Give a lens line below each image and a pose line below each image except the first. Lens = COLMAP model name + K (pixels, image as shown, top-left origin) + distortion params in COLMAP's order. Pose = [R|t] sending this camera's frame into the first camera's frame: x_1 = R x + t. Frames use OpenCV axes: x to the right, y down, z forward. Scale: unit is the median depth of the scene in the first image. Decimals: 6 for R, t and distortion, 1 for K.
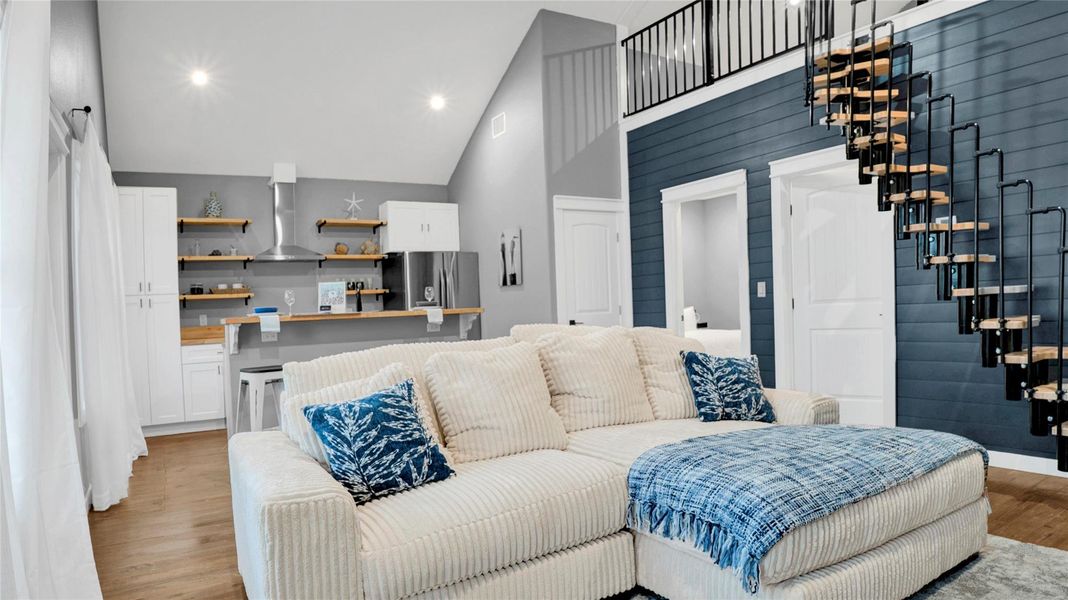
lens RADIAL K [[669.2, 0, 534.5], [0, 669.2, 285.8], [0, 0, 1]] dist [-0.136524, 0.002161]
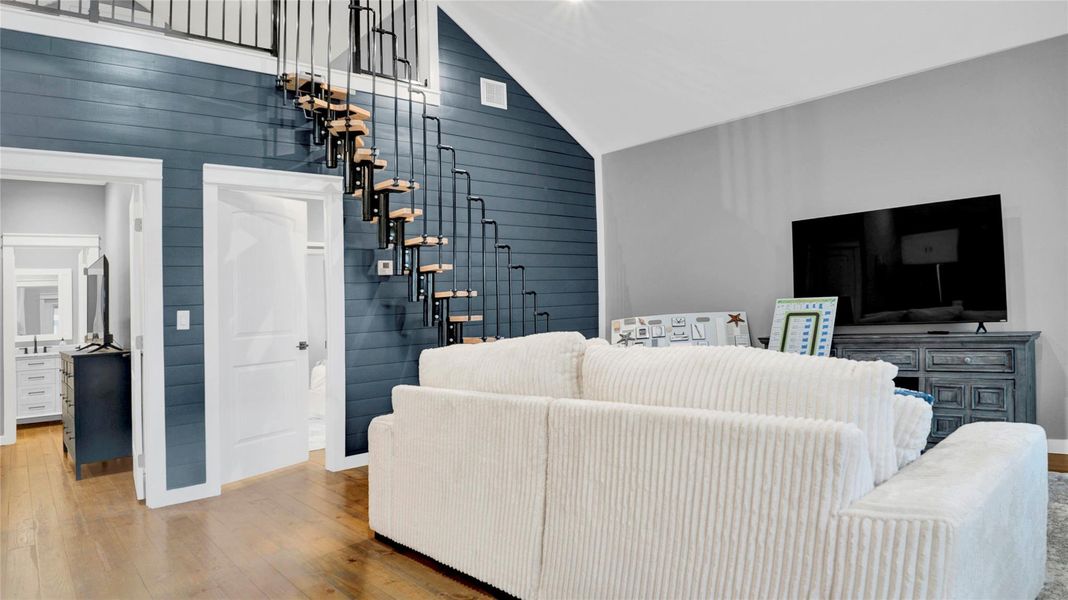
lens RADIAL K [[631.1, 0, 534.0], [0, 631.1, 300.0], [0, 0, 1]] dist [-0.100495, 0.001410]
pose [[-0.184206, 0.064494, 0.980769, -0.366464], [0.022518, 0.997860, -0.061388, 0.029900], [-0.982630, 0.010777, -0.185264, 0.607705]]
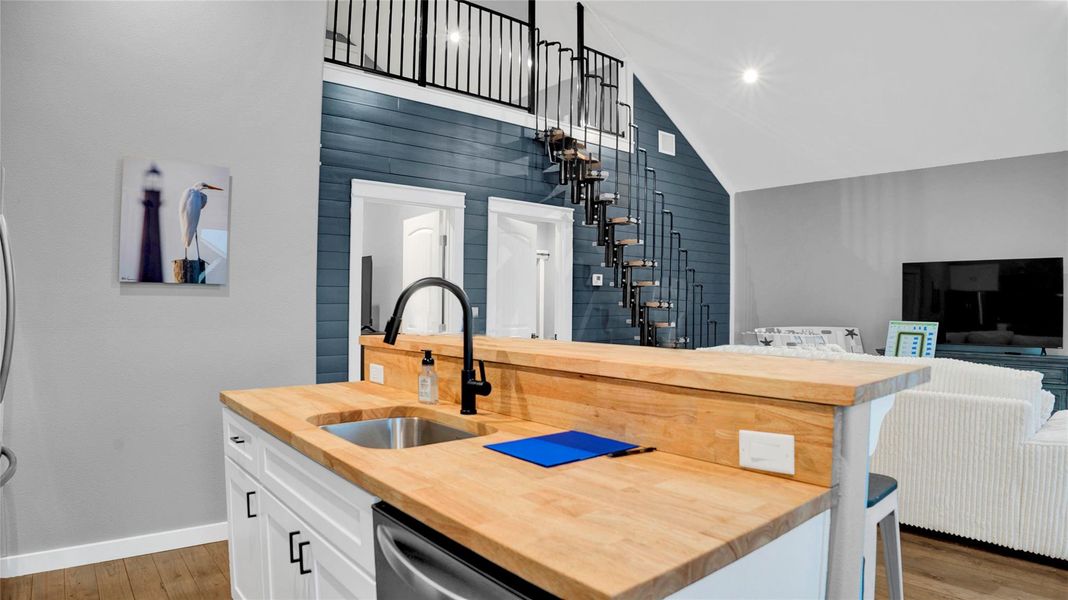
lens RADIAL K [[611.1, 0, 534.0], [0, 611.1, 300.0], [0, 0, 1]] dist [-0.117876, 0.014042]
pose [[-0.157388, 0.043853, 0.986563, -0.519032], [-0.036557, 0.998070, -0.050196, 0.024181], [-0.986860, -0.043966, -0.155481, 0.884441]]
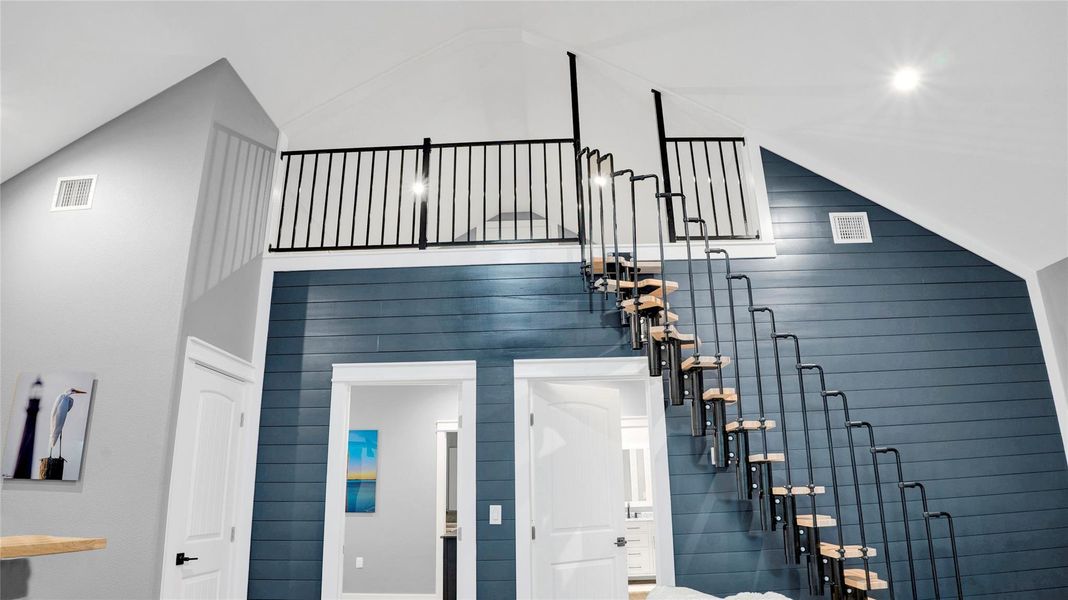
lens RADIAL K [[644.8, 0, 488.1], [0, 644.8, 304.9], [0, 0, 1]] dist [-0.104601, 0.001640]
pose [[0.553270, 0.270301, 0.787927, -0.273563], [-0.039383, 0.953319, -0.299385, -0.003900], [-0.832070, 0.134609, 0.538089, 0.471456]]
